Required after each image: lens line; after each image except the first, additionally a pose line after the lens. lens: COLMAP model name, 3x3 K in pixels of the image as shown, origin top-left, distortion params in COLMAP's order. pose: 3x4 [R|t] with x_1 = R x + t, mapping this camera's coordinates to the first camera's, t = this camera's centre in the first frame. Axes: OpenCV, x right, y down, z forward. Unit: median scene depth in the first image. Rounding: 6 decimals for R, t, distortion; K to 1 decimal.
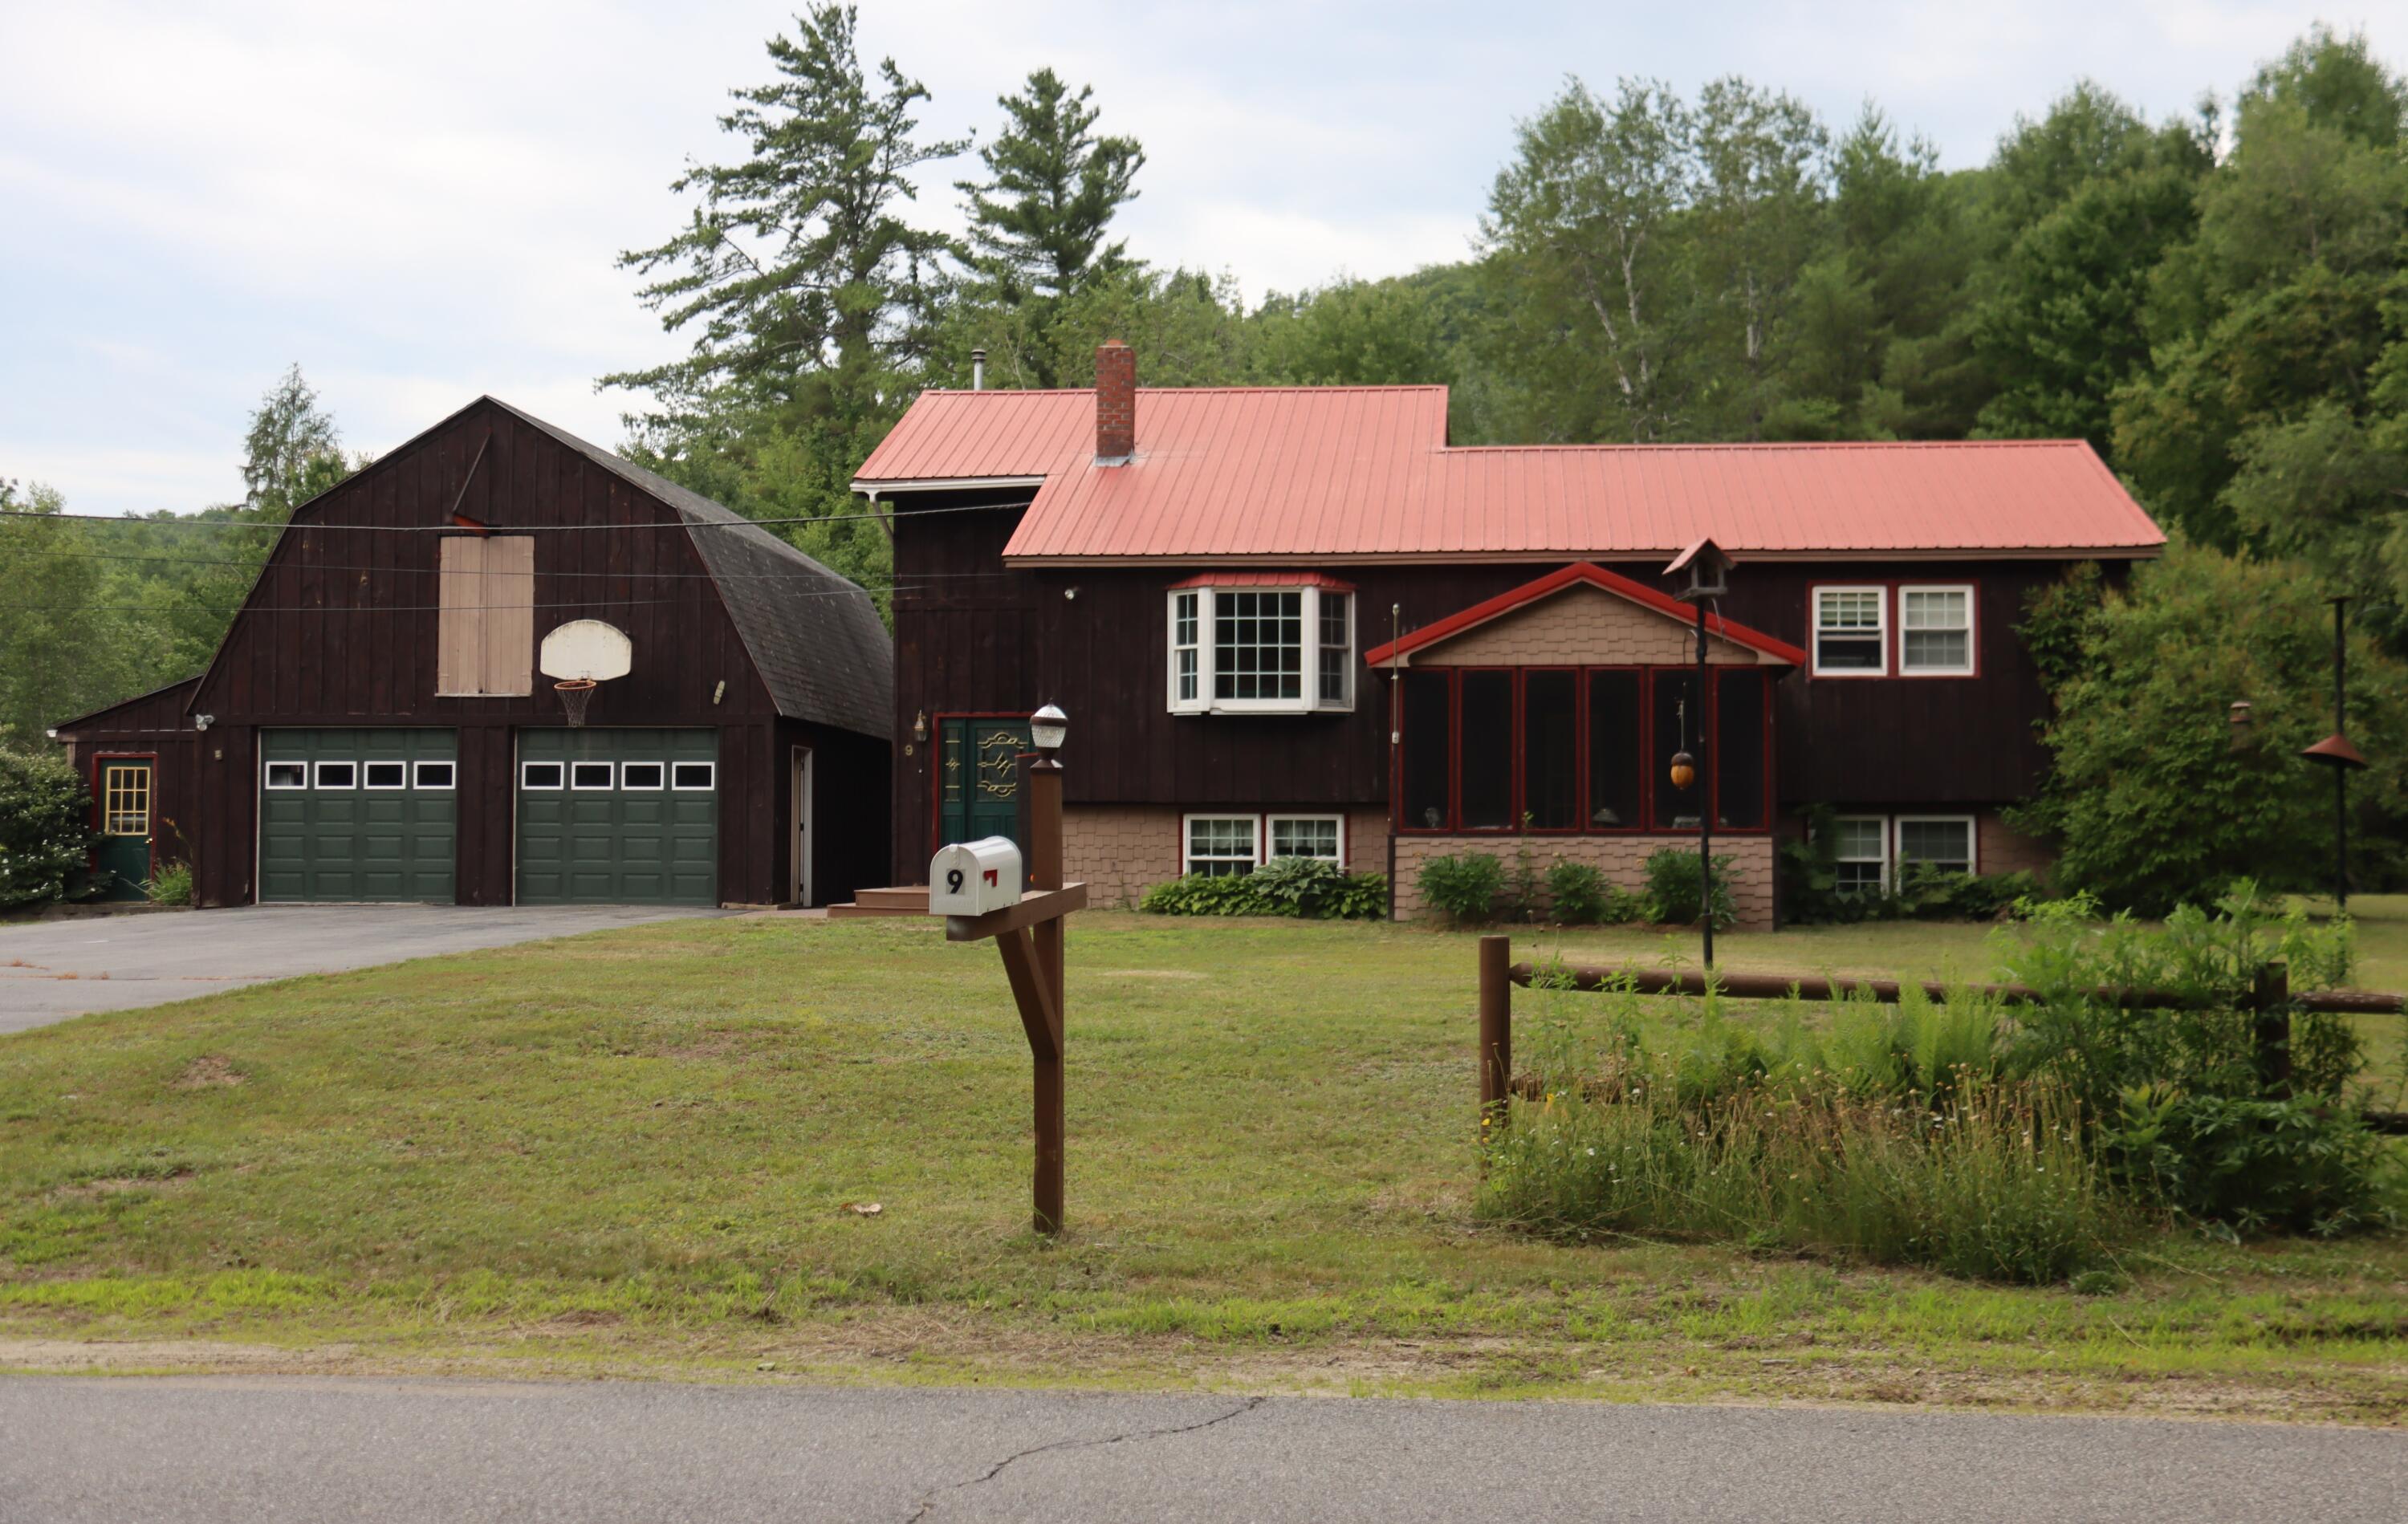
lens RADIAL K [[2686.6, 0, 1204.0], [0, 2686.6, 762.0], [0, 0, 1]] dist [-0.008086, 0.024182]
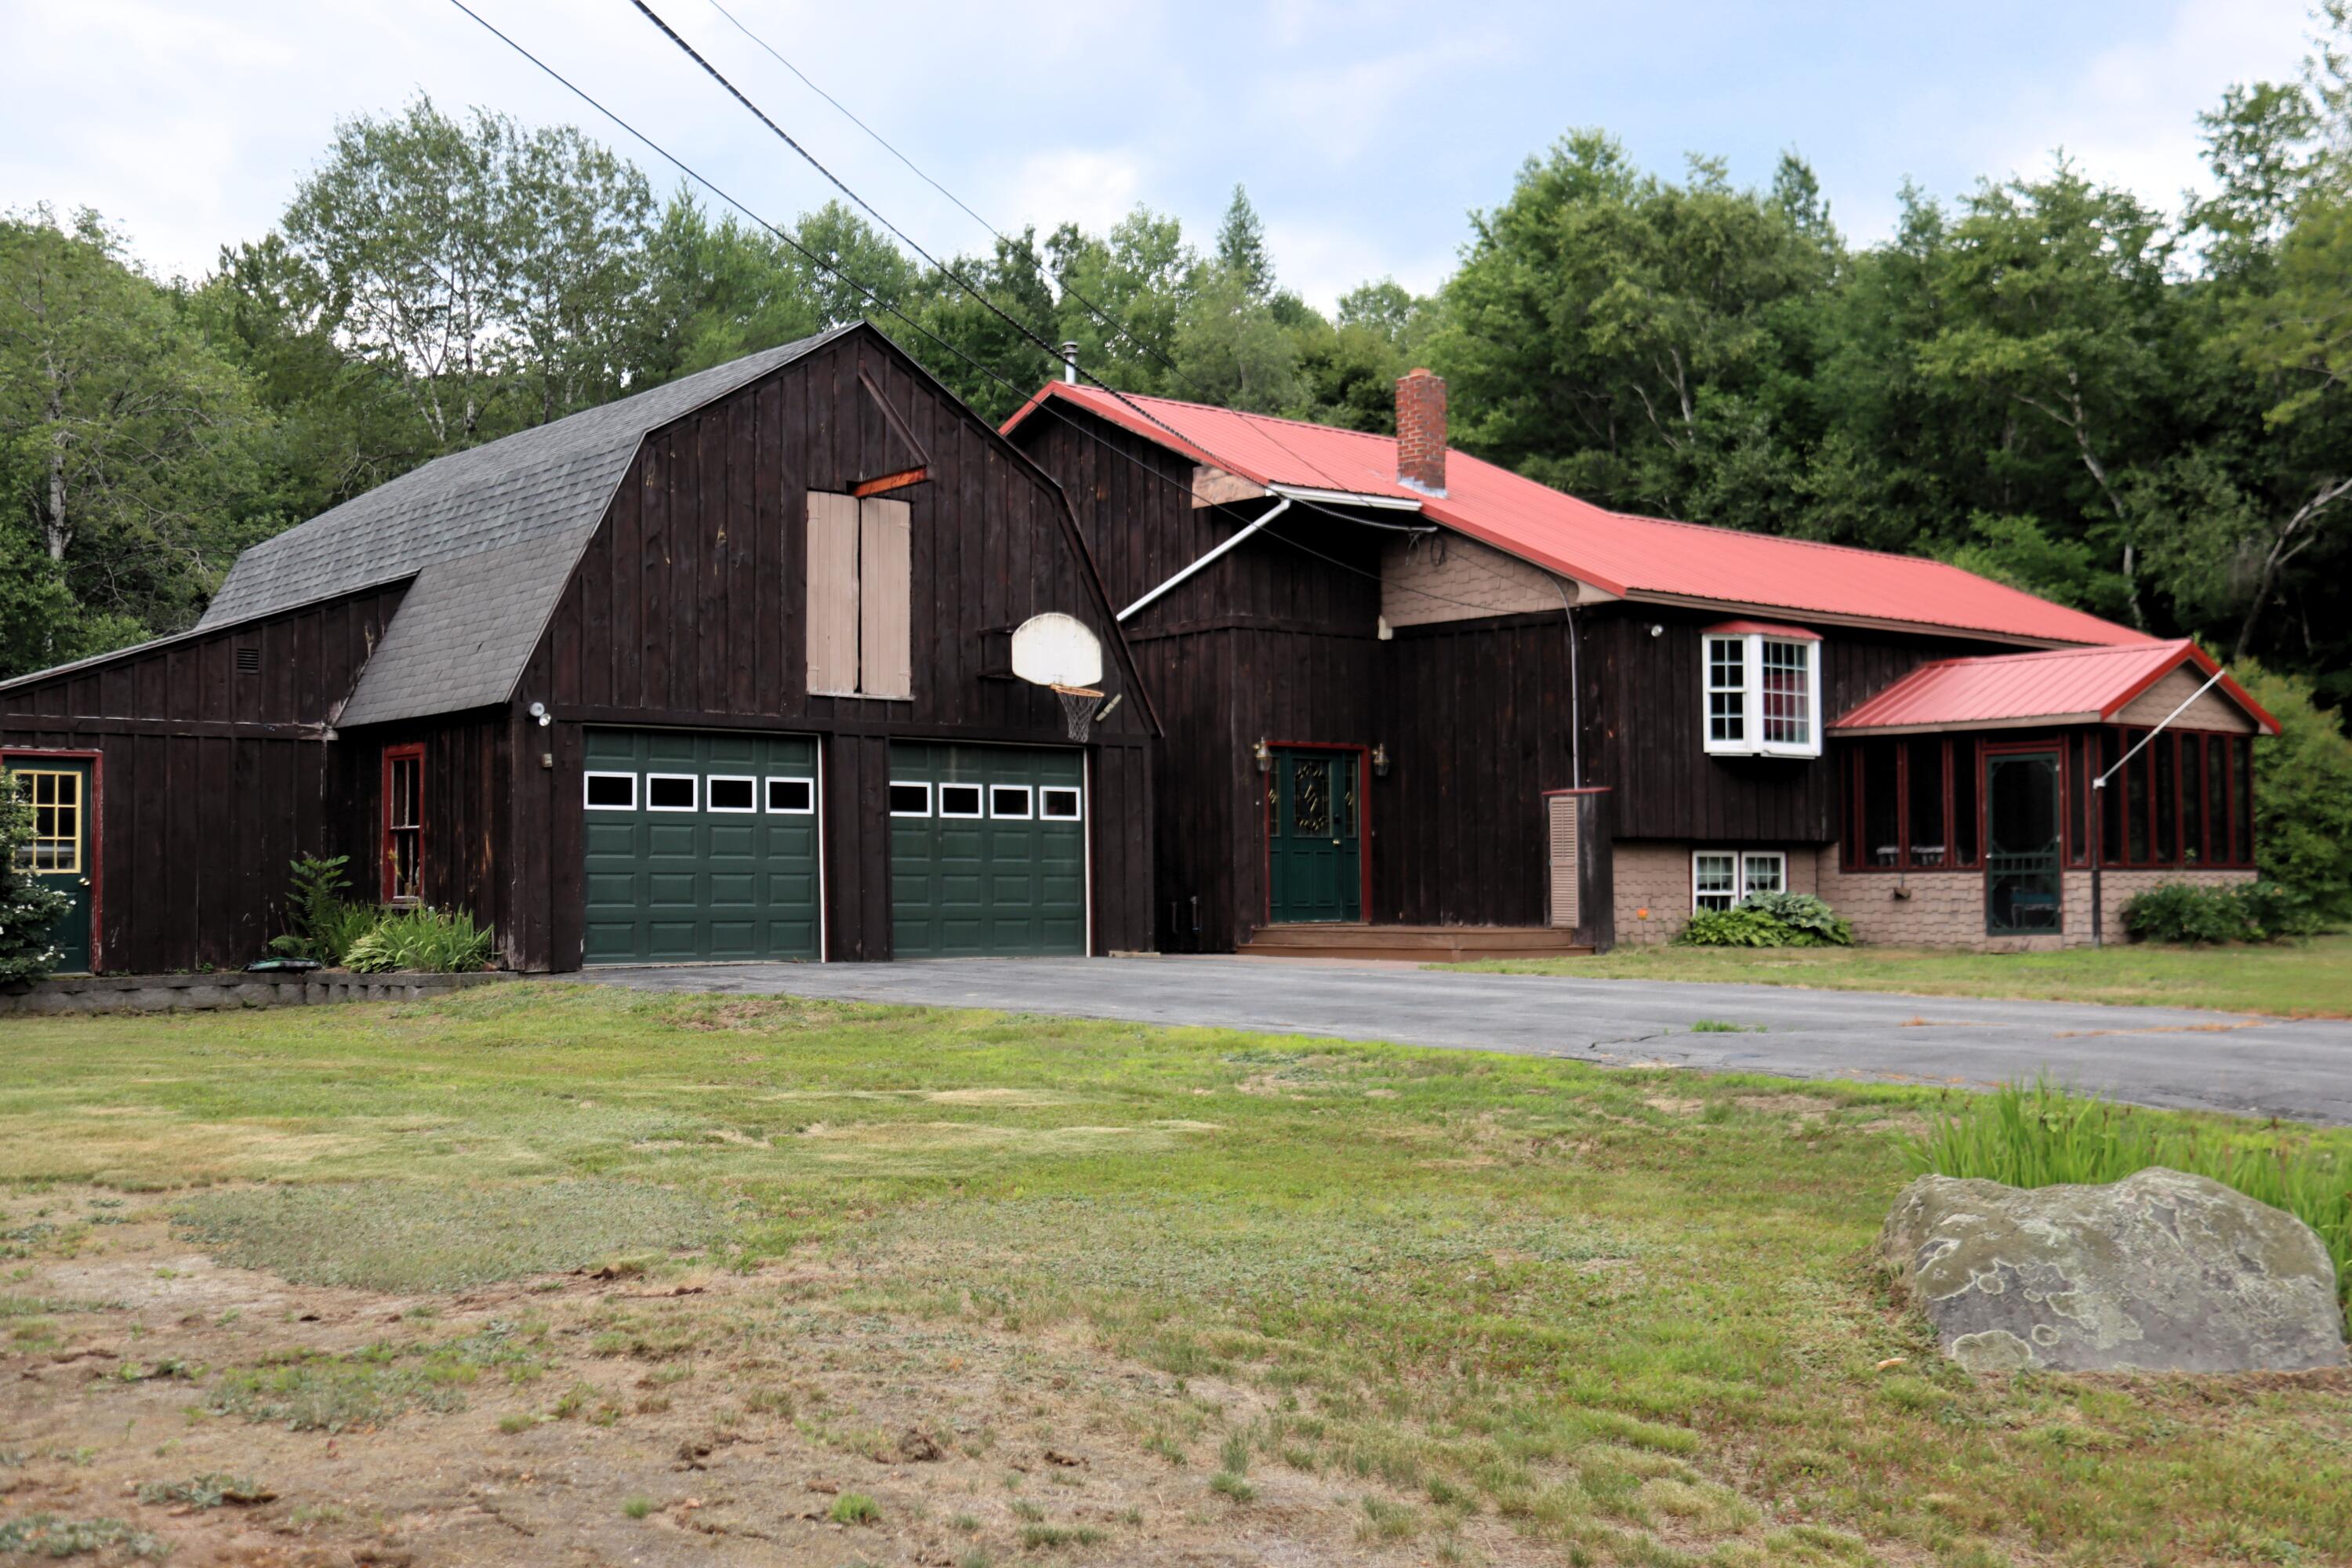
lens RADIAL K [[2534.1, 0, 1176.0], [0, 2534.1, 784.0], [0, 0, 1]] dist [-0.026241, 0.006836]
pose [[0.682726, 0.025995, 0.730212, -0.755621], [-0.016929, 0.999661, -0.019760, 0.014411], [-0.730478, 0.001129, 0.682935, 0.425213]]
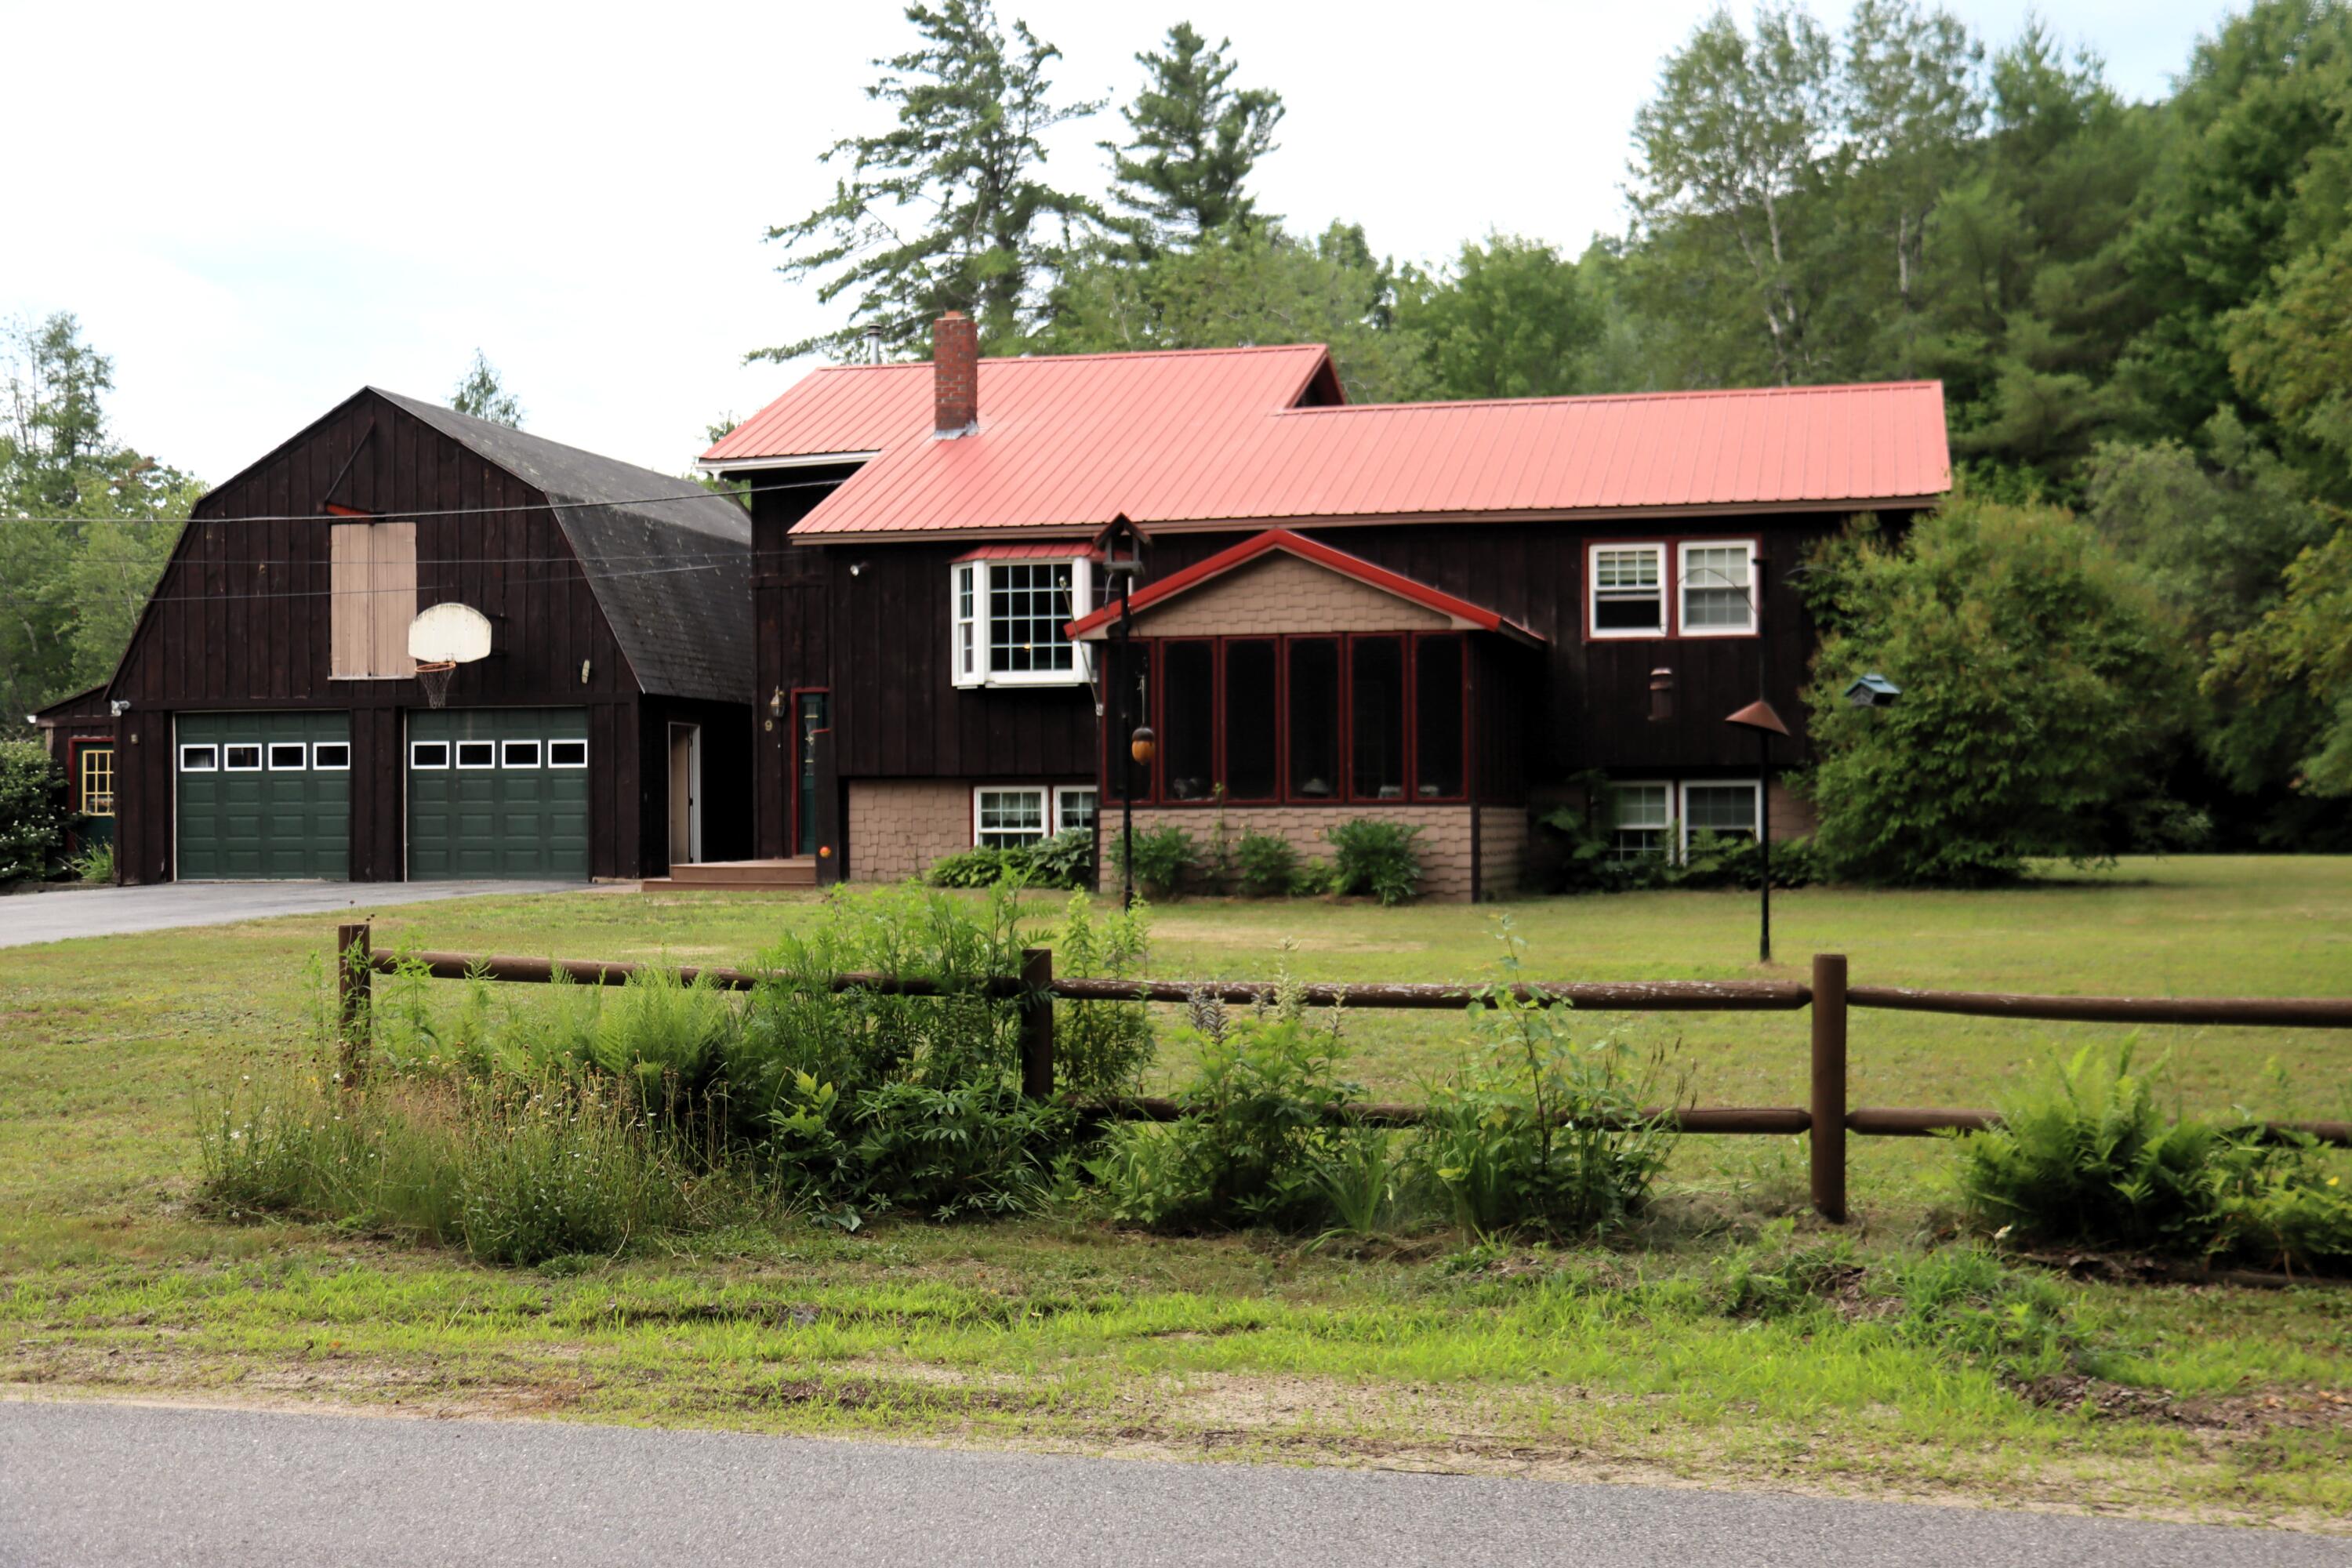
lens RADIAL K [[2739.5, 0, 1176.0], [0, 2739.5, 784.0], [0, 0, 1]] dist [-0.008753, 0.271145]
pose [[0.990139, -0.011400, -0.139622, 0.185448], [0.014577, 0.999657, 0.021755, -0.002570], [0.139326, -0.023576, 0.989966, -0.000988]]
